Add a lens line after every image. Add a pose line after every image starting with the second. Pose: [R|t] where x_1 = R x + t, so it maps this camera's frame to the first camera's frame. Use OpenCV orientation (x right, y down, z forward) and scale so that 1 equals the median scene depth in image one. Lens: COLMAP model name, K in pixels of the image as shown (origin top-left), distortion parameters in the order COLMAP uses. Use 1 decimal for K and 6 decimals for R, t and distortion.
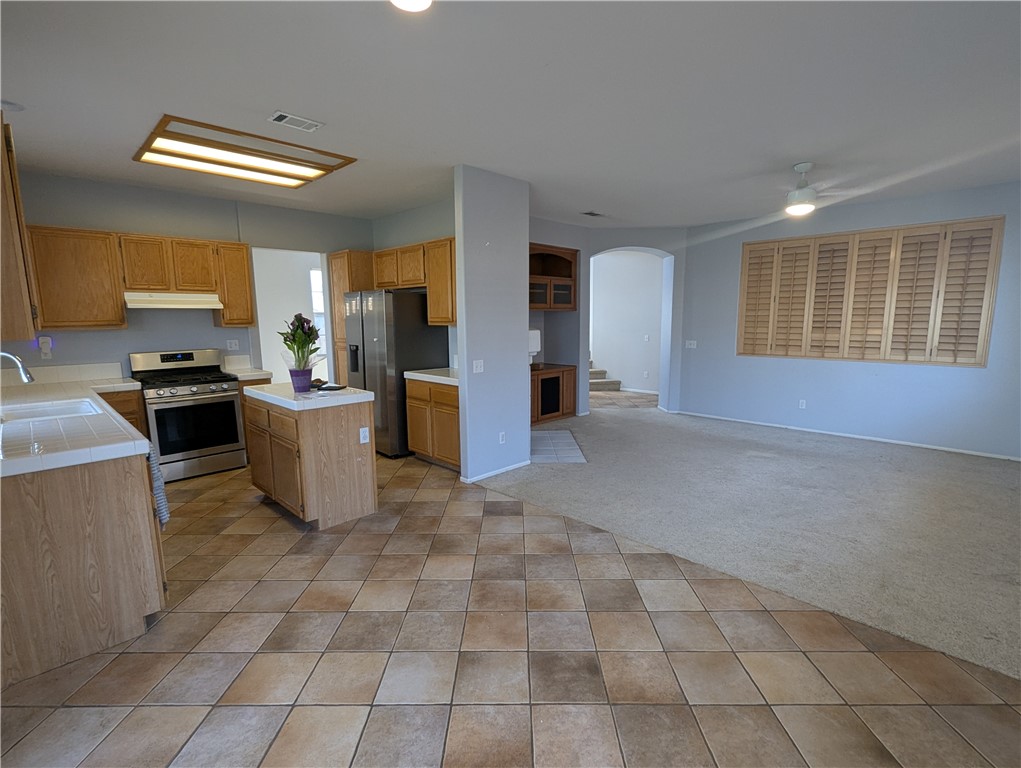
lens RADIAL K [[488.8, 0, 510.1], [0, 488.8, 393.1], [0, 0, 1]] dist [-0.002795, -0.000088]
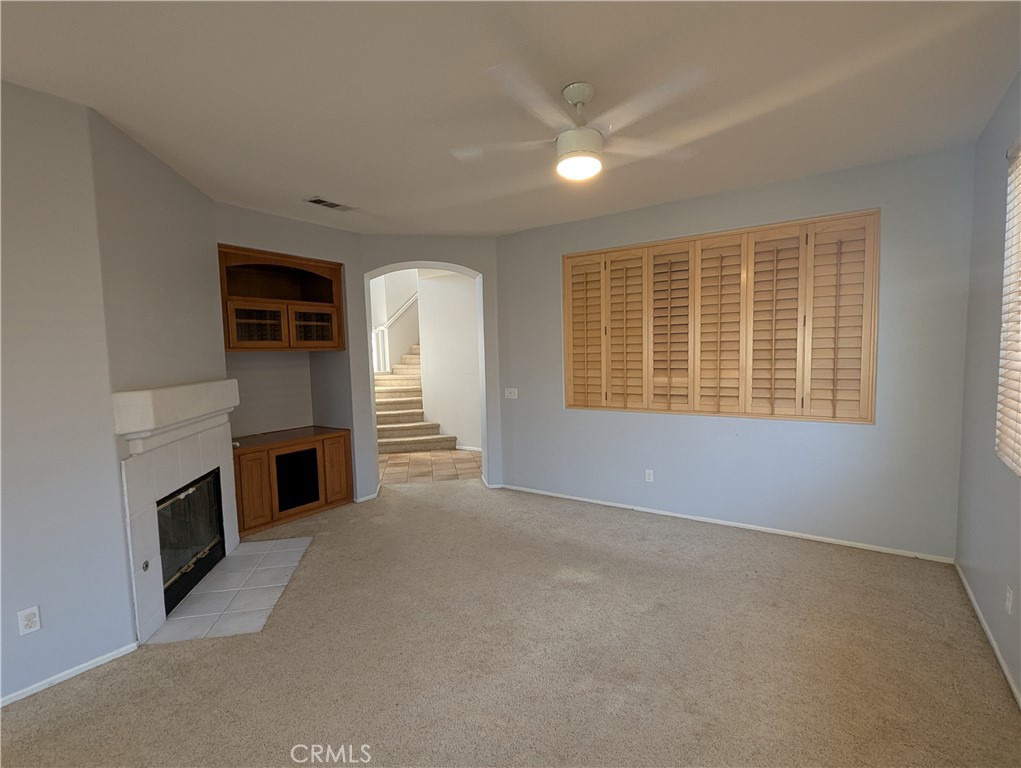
lens RADIAL K [[488.8, 0, 510.9], [0, 488.8, 394.2], [0, 0, 1]] dist [-0.002795, -0.000088]
pose [[0.983115, -0.030744, 0.180389, 0.291990], [0.043812, 0.996660, -0.068913, -0.059386], [-0.177668, 0.075652, 0.981178, 0.346404]]
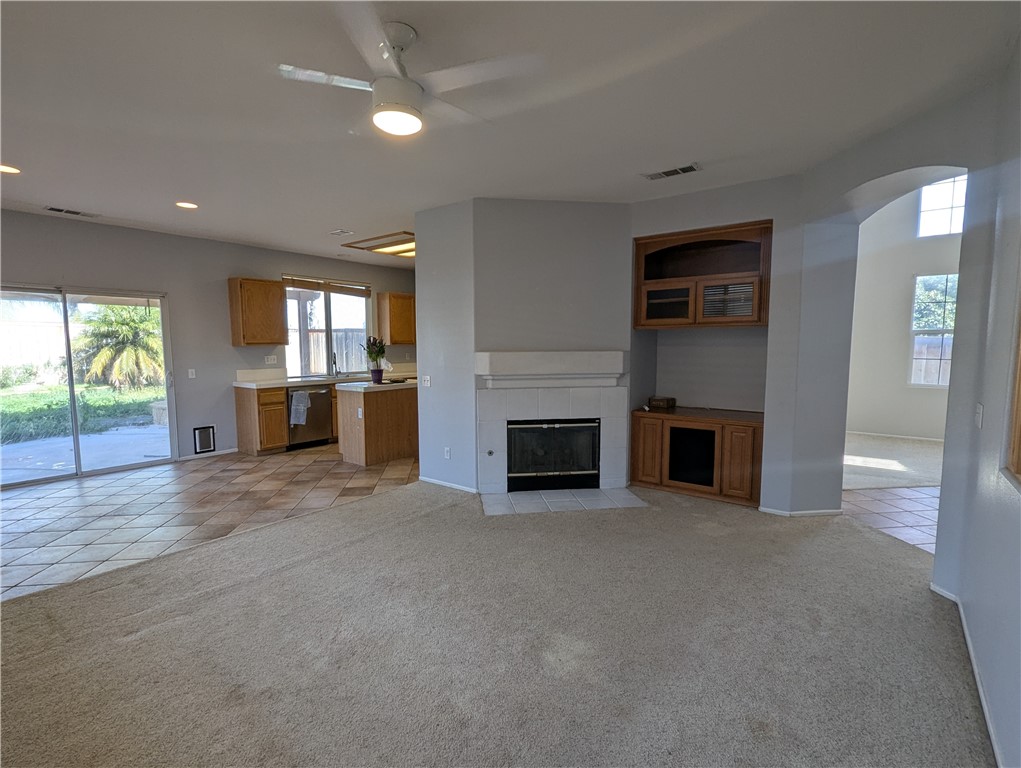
lens RADIAL K [[488.8, 0, 510.5], [0, 488.8, 392.4], [0, 0, 1]] dist [-0.002795, -0.000088]
pose [[0.130971, 0.107992, -0.985487, 0.809796], [-0.150861, 0.984644, 0.087851, -0.117810], [0.979841, 0.137165, 0.145252, 0.768348]]
